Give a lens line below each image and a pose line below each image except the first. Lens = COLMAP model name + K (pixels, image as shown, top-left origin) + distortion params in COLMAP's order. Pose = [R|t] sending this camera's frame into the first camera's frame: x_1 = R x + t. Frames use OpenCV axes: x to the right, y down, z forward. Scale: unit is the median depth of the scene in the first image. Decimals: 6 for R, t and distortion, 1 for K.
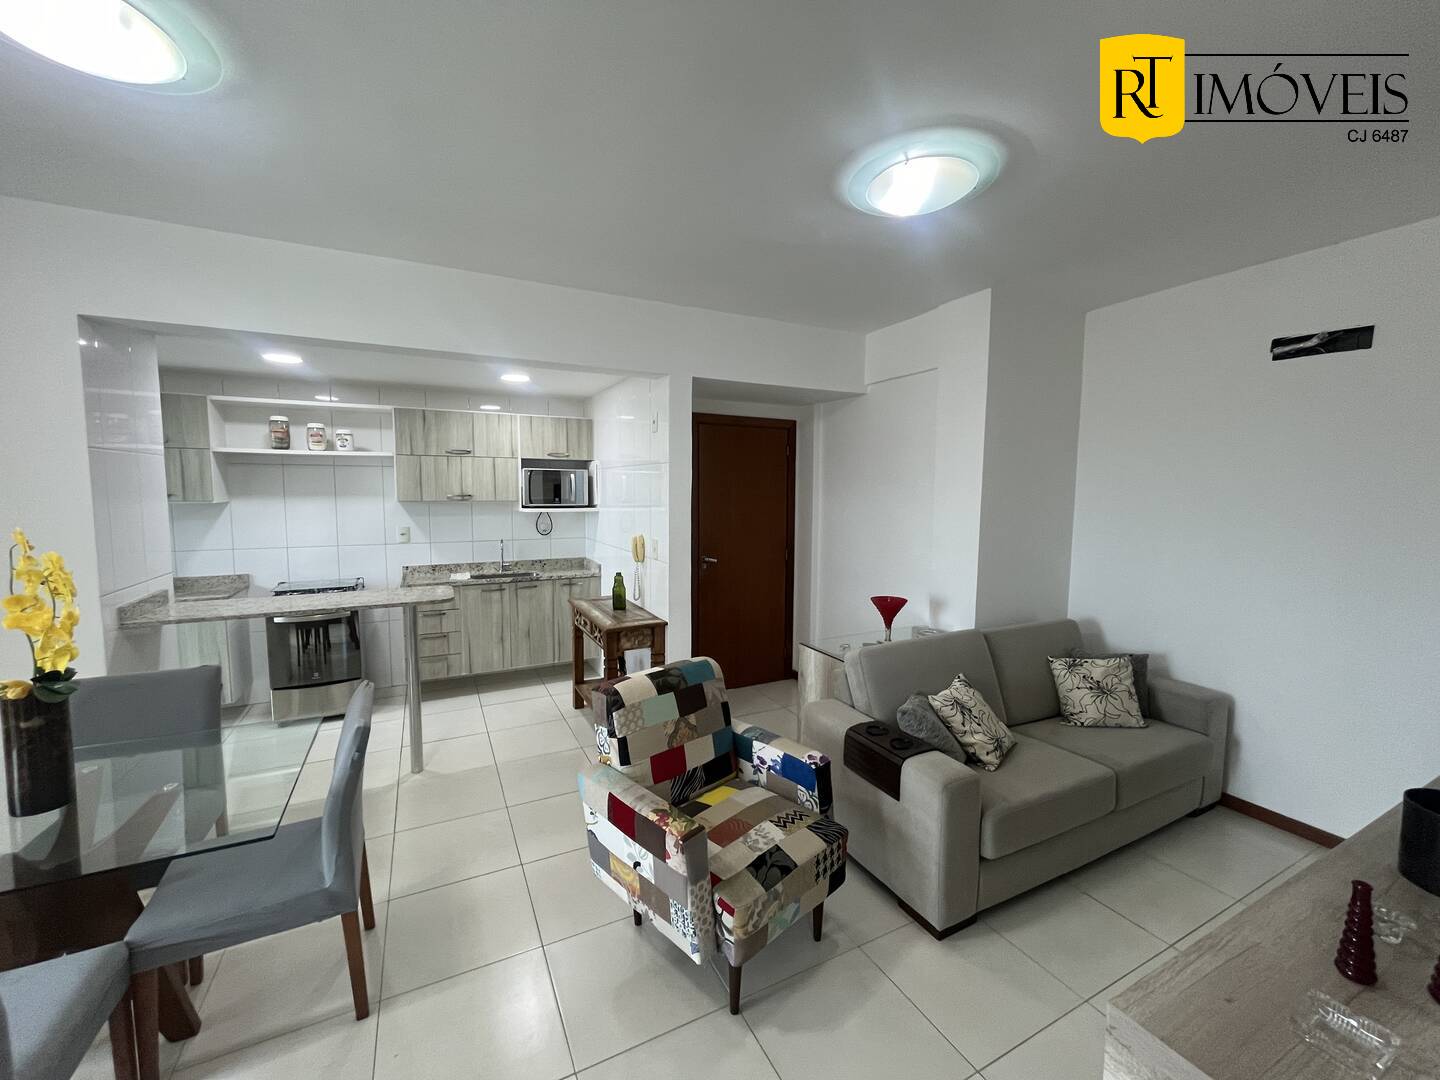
lens RADIAL K [[577.2, 0, 721.1], [0, 577.2, 535.2], [0, 0, 1]] dist [-0.003037, -0.000307]
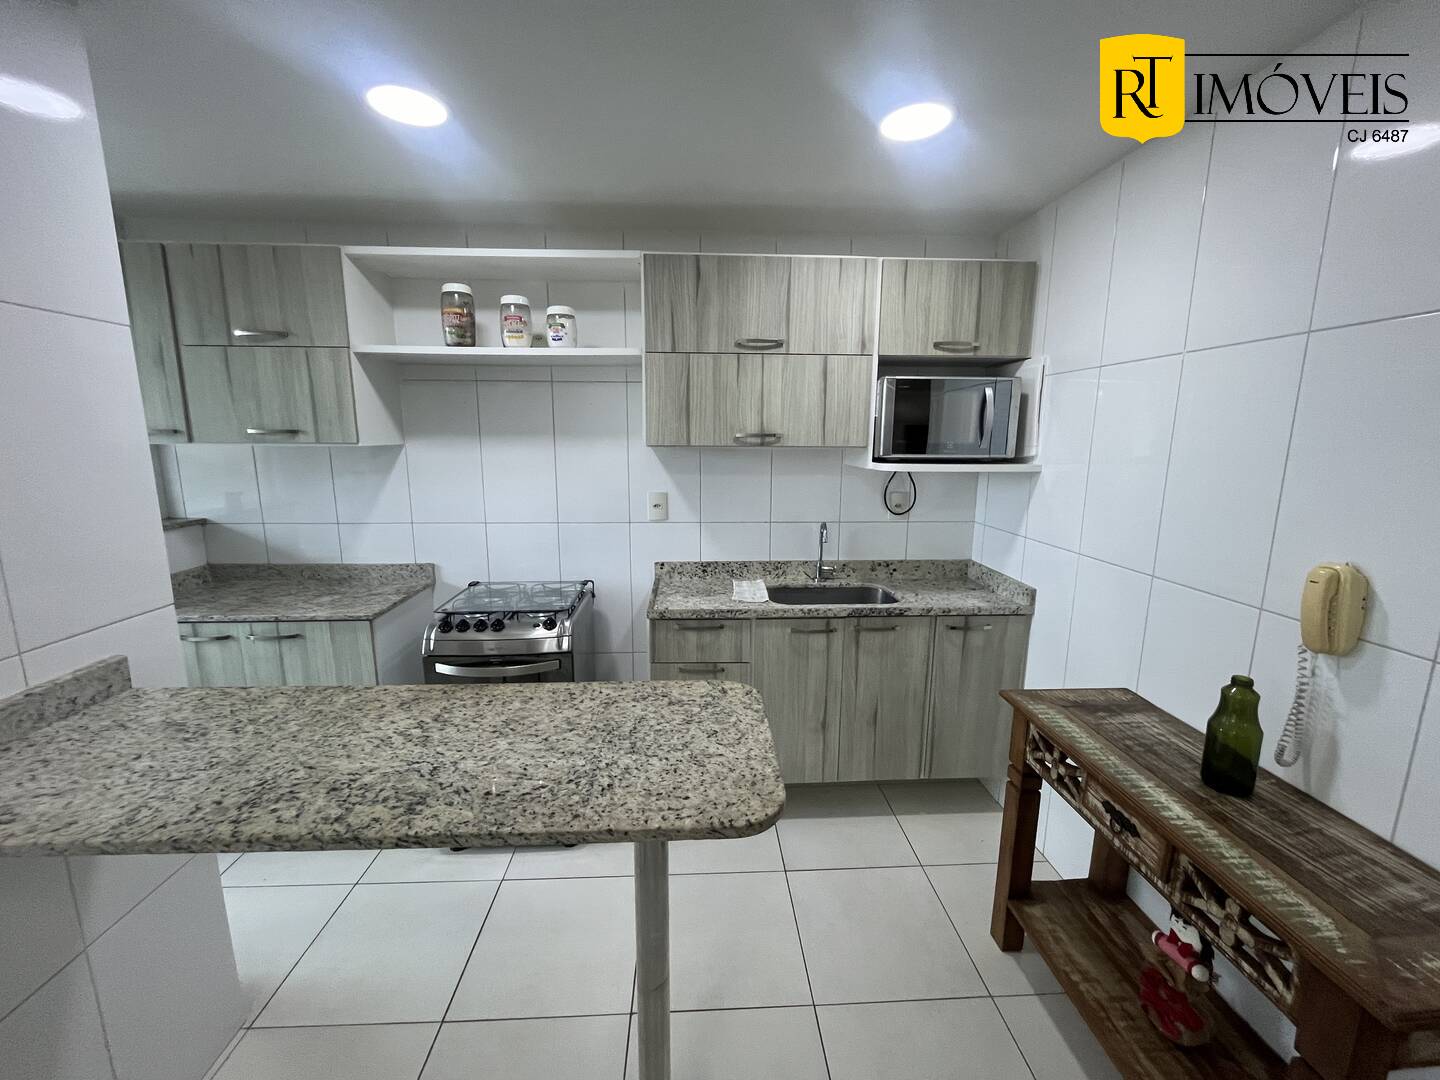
lens RADIAL K [[577.2, 0, 718.0], [0, 577.2, 536.5], [0, 0, 1]] dist [-0.003037, -0.000307]
pose [[0.910506, 0.069910, -0.407542, -0.293420], [-0.033013, 0.994748, 0.096884, -0.030746], [0.412175, -0.074760, 0.908032, 0.563550]]
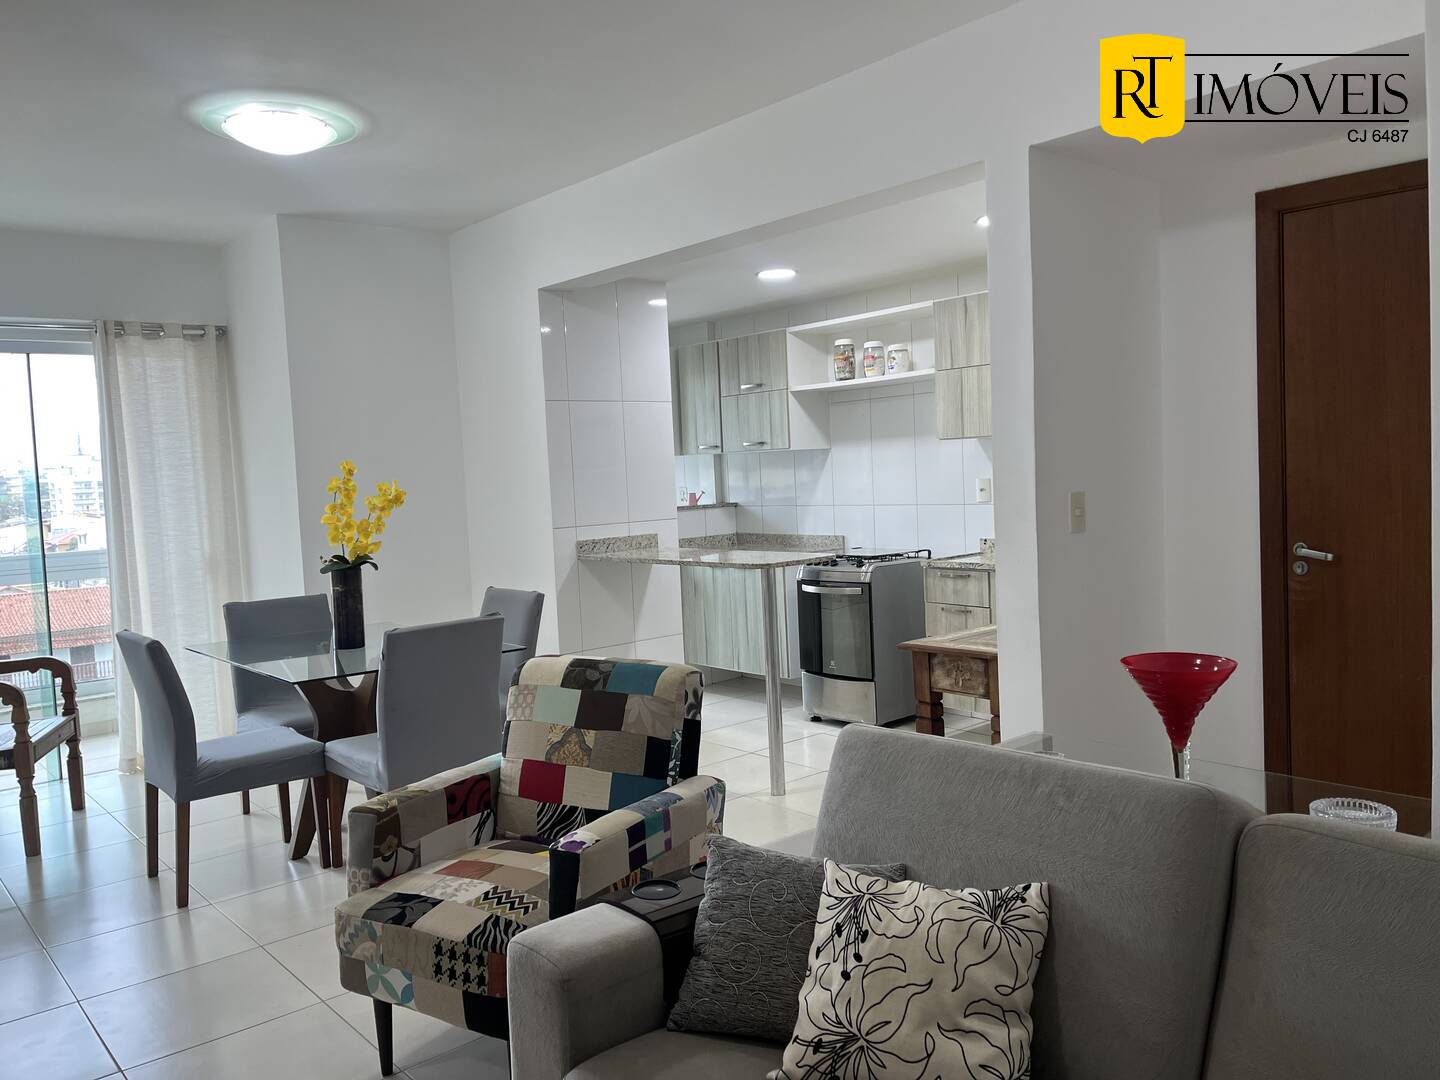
lens RADIAL K [[1090.0, 0, 719.5], [0, 1090.0, 546.0], [0, 0, 1]] dist [0.016726, -0.001079]
pose [[0.231518, 0.047632, -0.971664, 0.647705], [-0.031970, 0.998634, 0.041336, 0.022567], [0.972305, 0.021494, 0.232725, 0.459663]]
